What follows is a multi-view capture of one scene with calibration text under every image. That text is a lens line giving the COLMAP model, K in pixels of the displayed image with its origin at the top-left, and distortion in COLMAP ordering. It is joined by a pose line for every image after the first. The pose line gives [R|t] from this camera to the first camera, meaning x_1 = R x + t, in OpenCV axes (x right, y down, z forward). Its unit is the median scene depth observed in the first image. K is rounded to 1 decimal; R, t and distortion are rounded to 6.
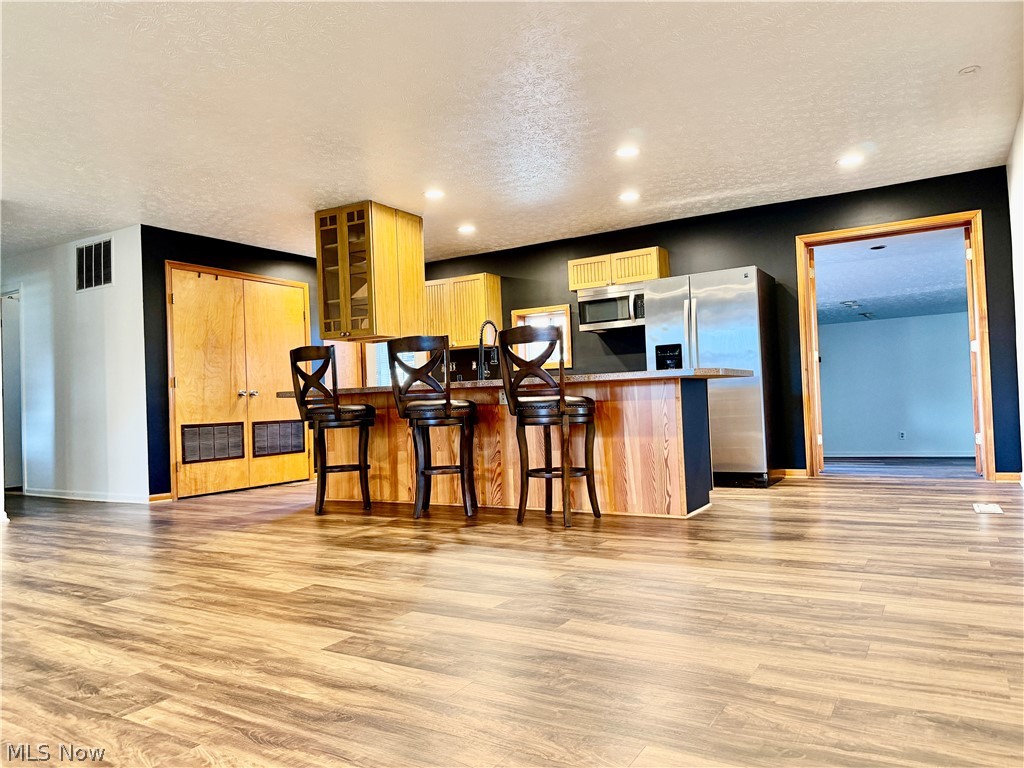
lens RADIAL K [[714.2, 0, 512.0], [0, 714.2, 384.0], [0, 0, 1]] dist [0.017713, 0.001240]
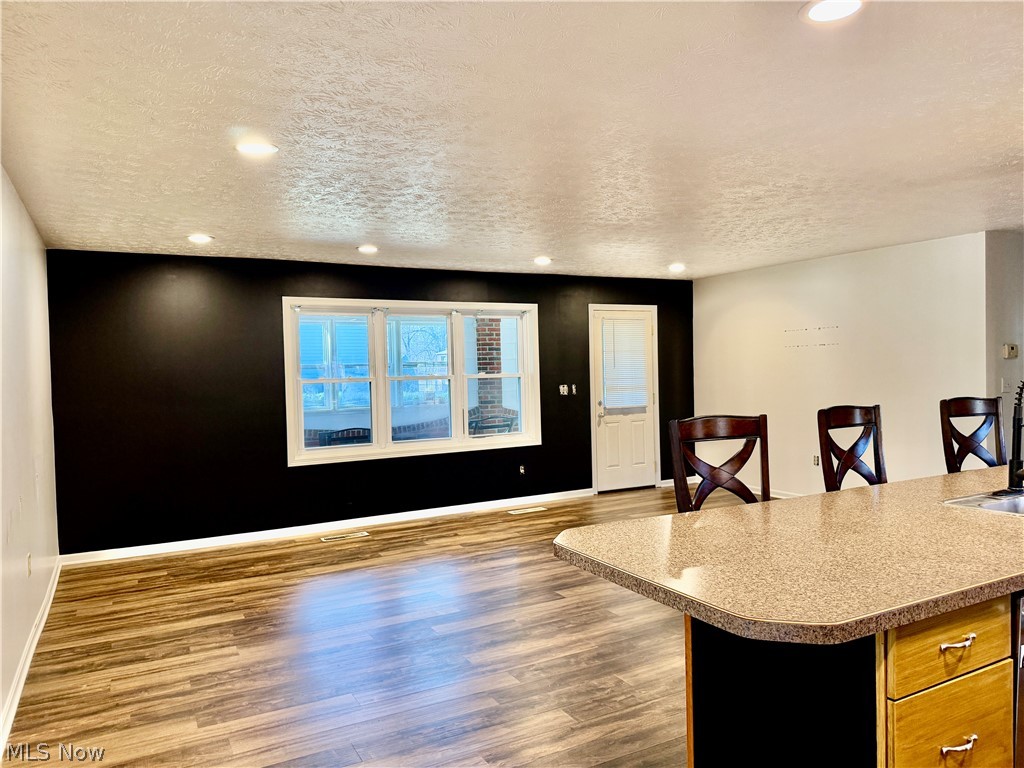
lens RADIAL K [[714.2, 0, 512.0], [0, 714.2, 384.0], [0, 0, 1]] dist [0.017713, 0.001240]
pose [[-0.496013, 0.067275, -0.865705, 1.533681], [0.063582, 0.997132, 0.041058, -0.330416], [0.865984, -0.034678, -0.498868, 2.527436]]
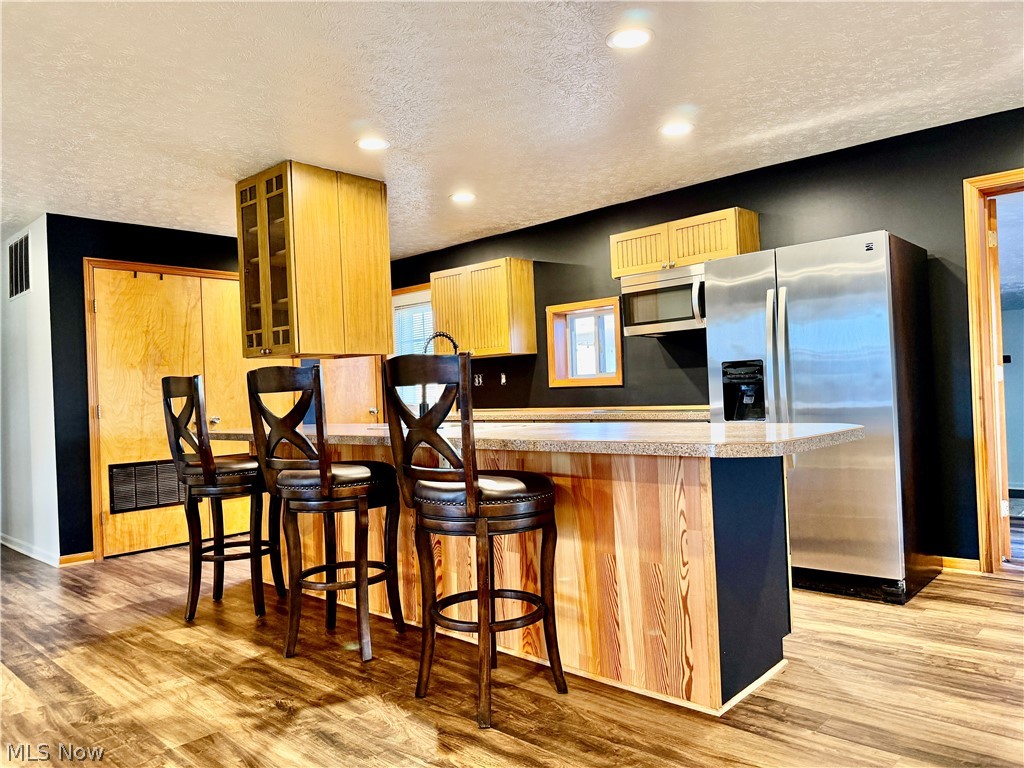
lens RADIAL K [[722.9, 0, 512.0], [0, 722.9, 384.0], [0, 0, 1]] dist [-0.007019, -0.001011]
pose [[0.980492, -0.003868, -0.196519, 0.138294], [0.008043, 0.999758, 0.020453, -0.046806], [0.196392, -0.021634, 0.980287, 0.316701]]
